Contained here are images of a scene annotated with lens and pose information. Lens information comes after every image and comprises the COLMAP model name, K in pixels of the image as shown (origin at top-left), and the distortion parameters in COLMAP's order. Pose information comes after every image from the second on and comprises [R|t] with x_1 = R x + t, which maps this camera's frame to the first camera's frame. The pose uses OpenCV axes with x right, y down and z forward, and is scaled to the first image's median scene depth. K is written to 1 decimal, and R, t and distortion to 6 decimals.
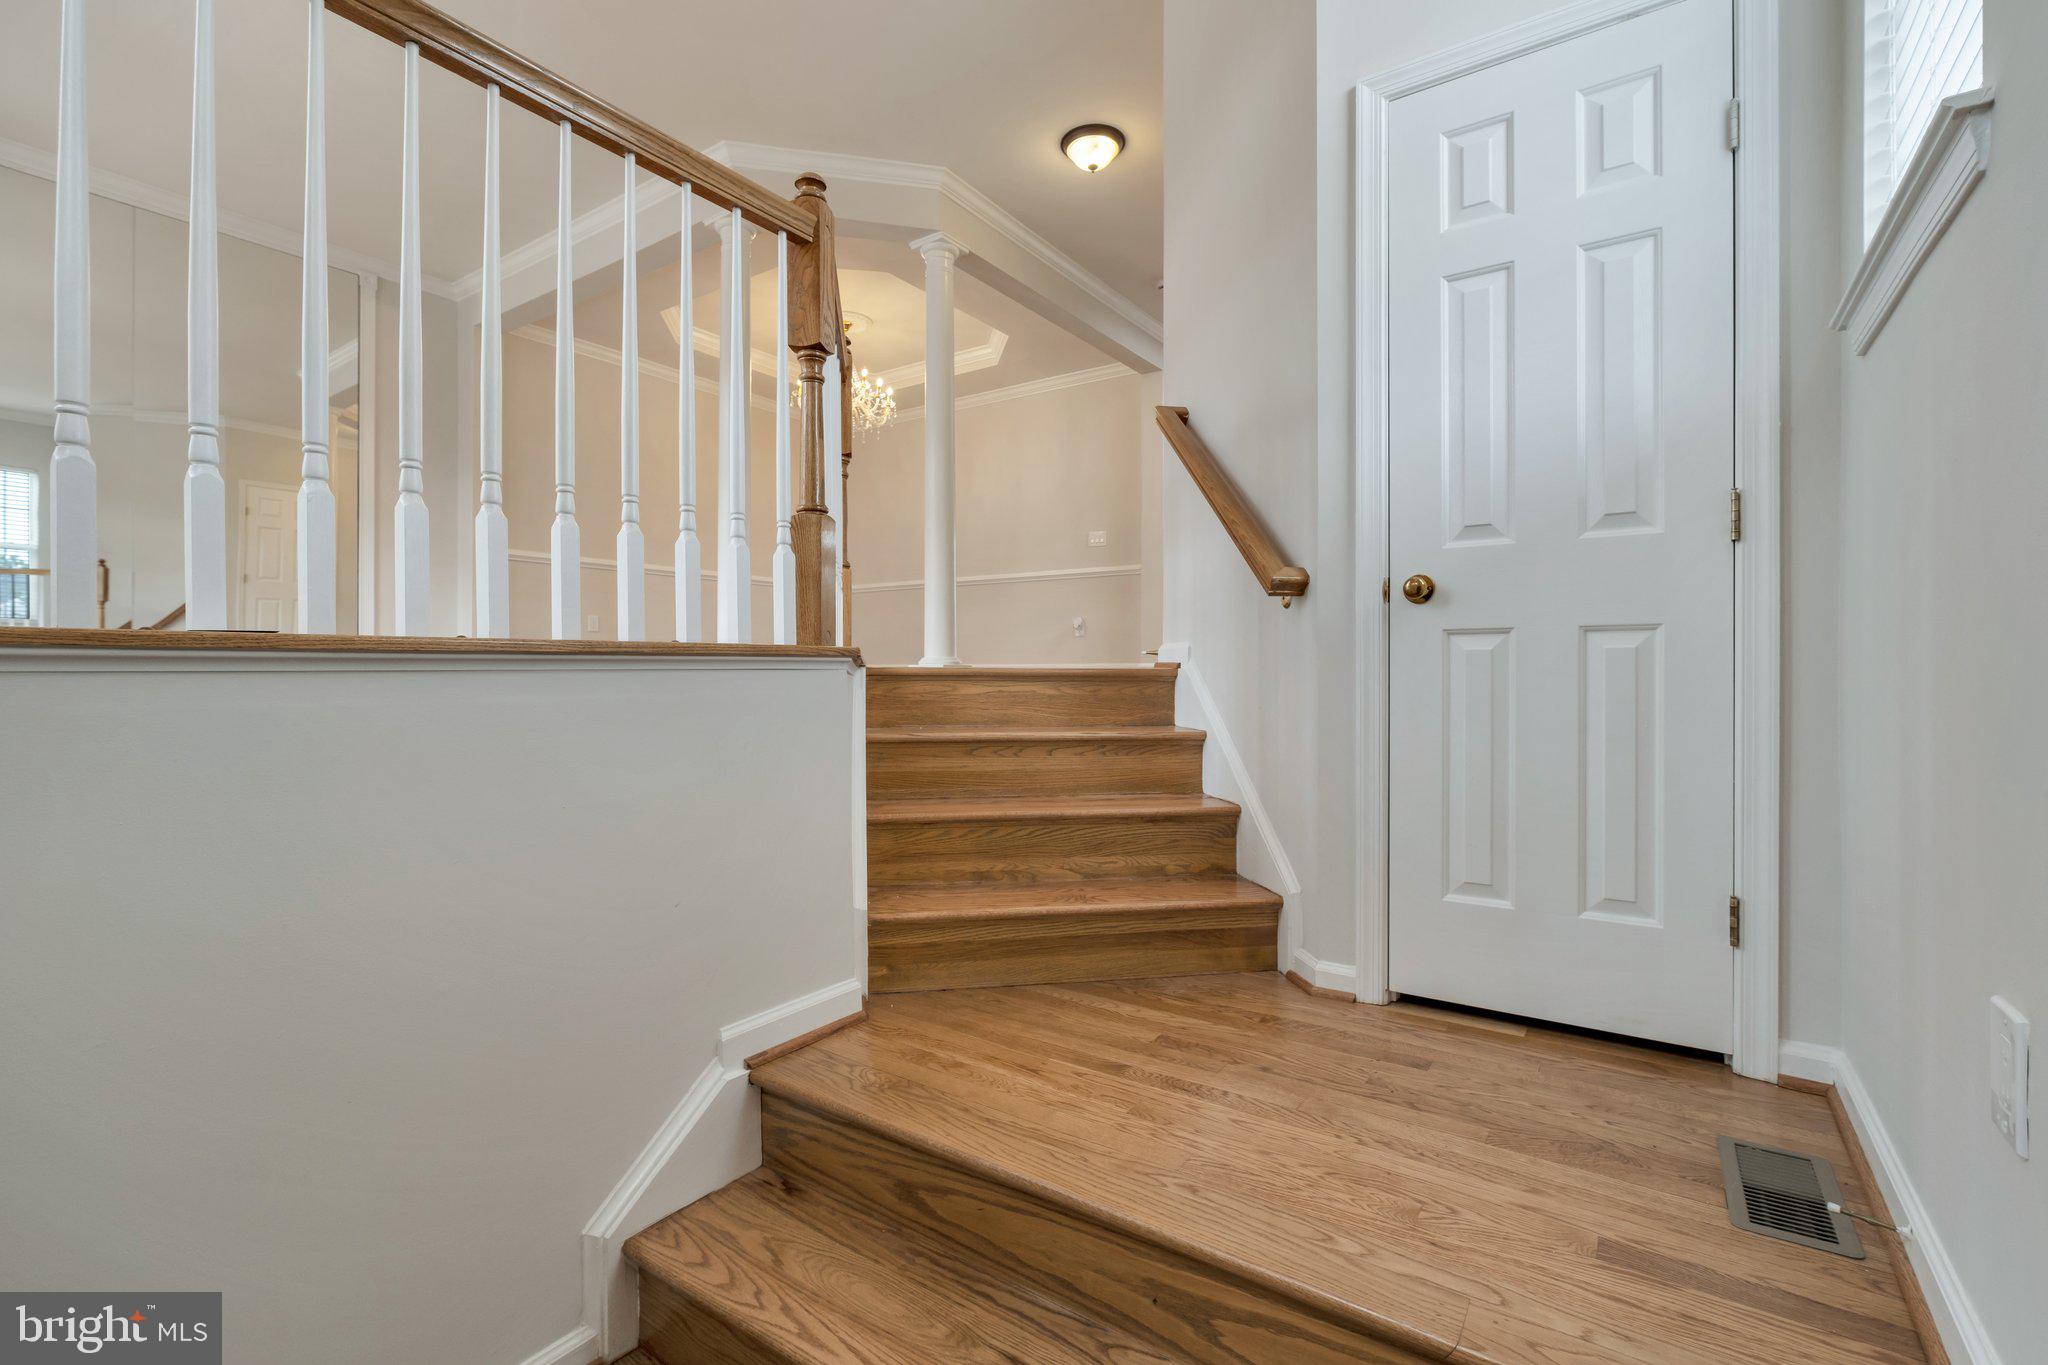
lens RADIAL K [[873.2, 0, 994.9], [0, 873.2, 681.4], [0, 0, 1]] dist [-0.005509, 0.000300]
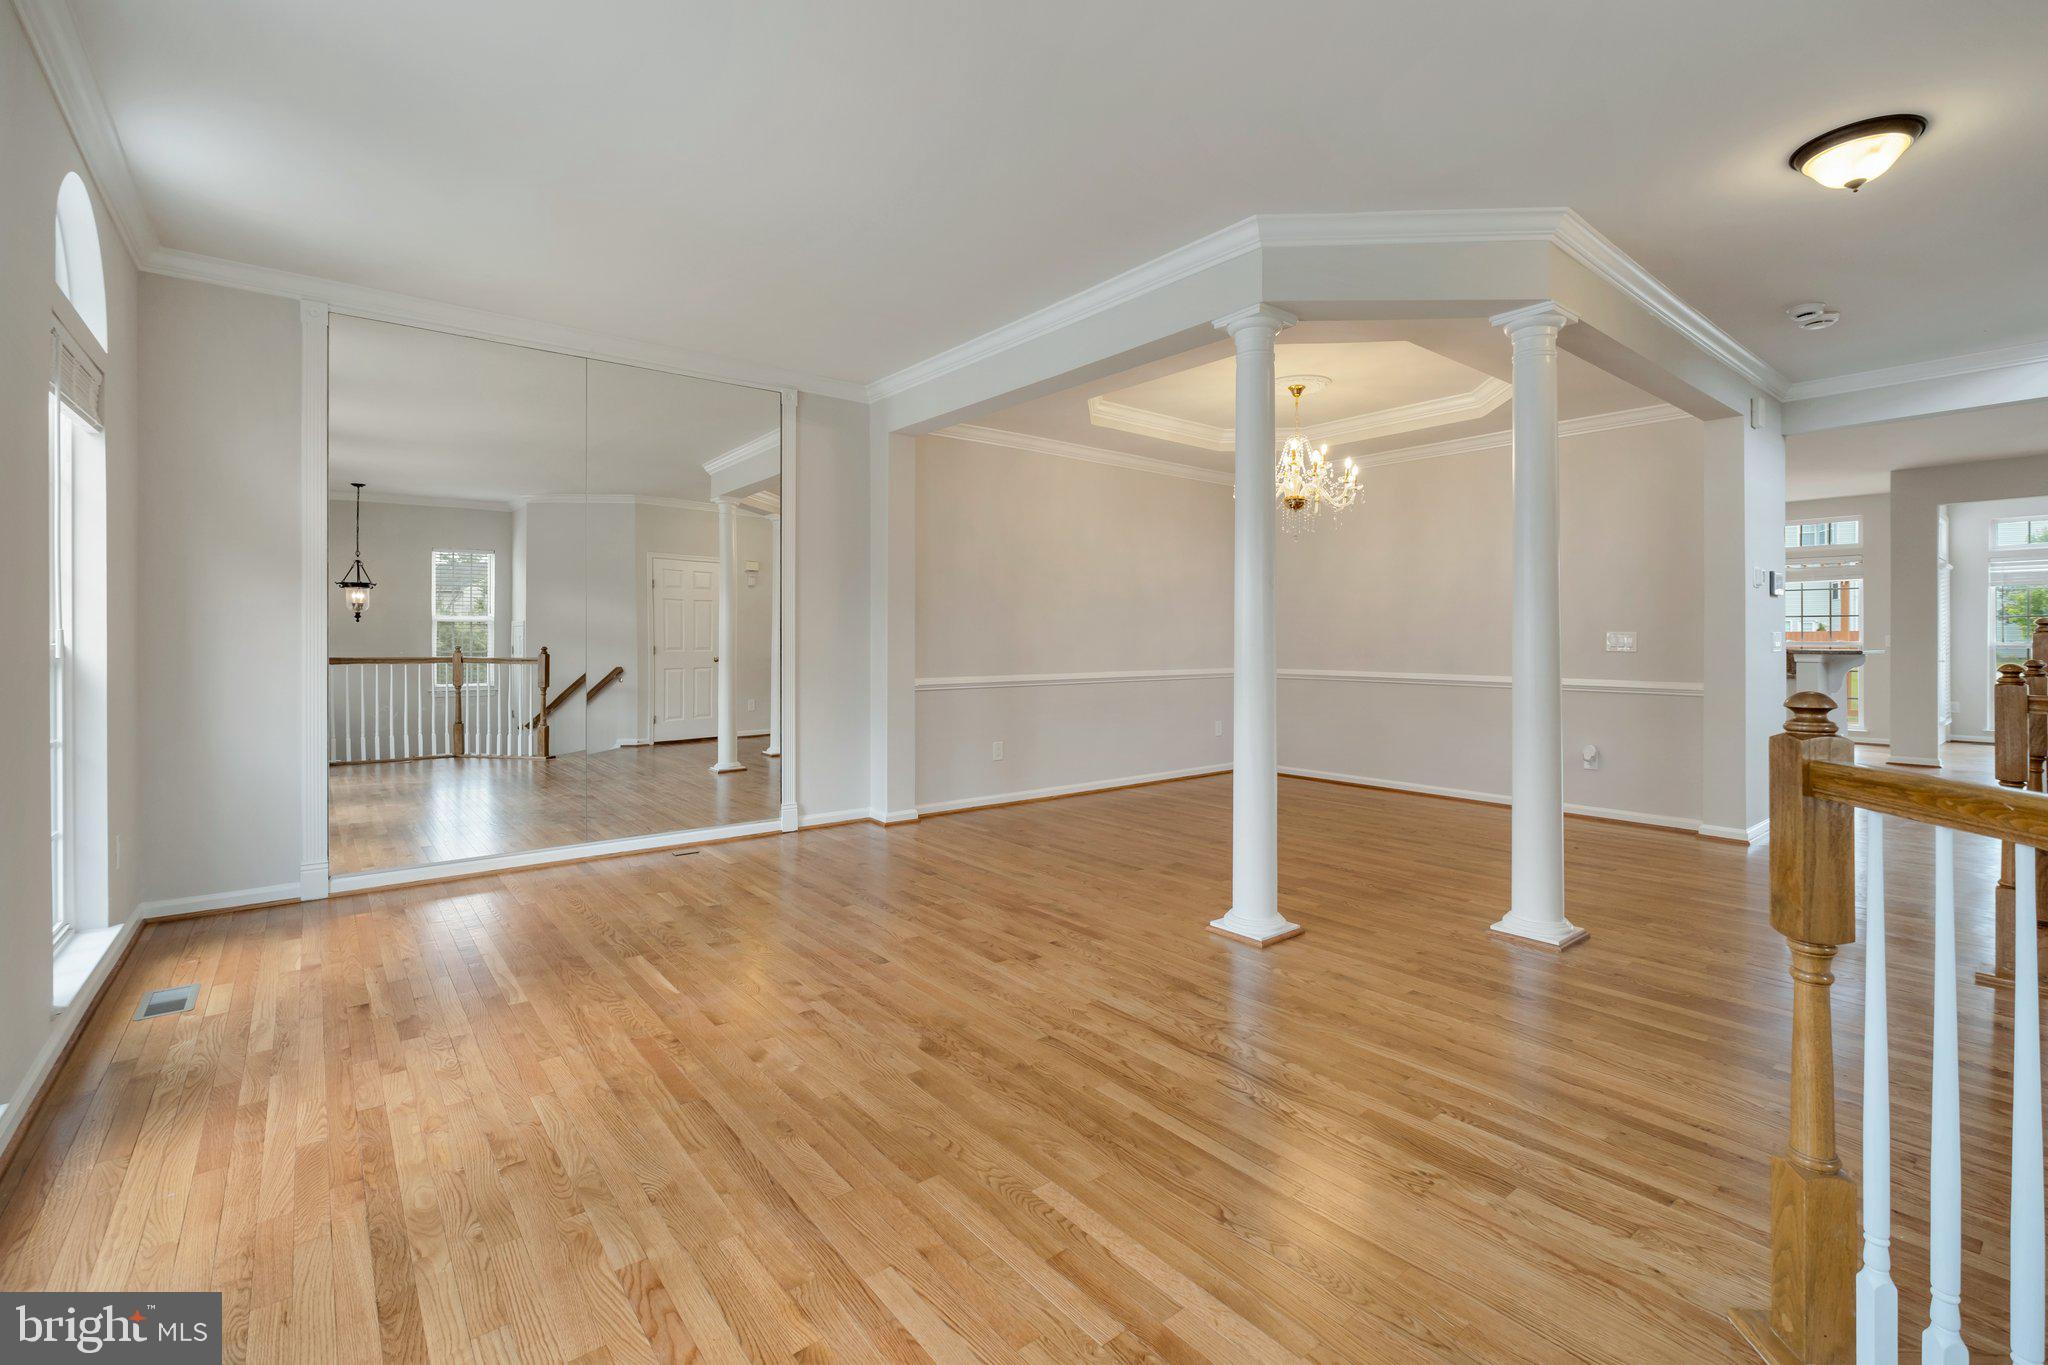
lens RADIAL K [[884.1, 0, 1028.0], [0, 884.1, 680.4], [0, 0, 1]] dist [-0.002711, 0.001463]
pose [[0.960088, 0.019074, -0.279048, -0.249294], [-0.013989, 0.999698, 0.020205, -0.215674], [0.279349, -0.015495, 0.960065, 0.198650]]
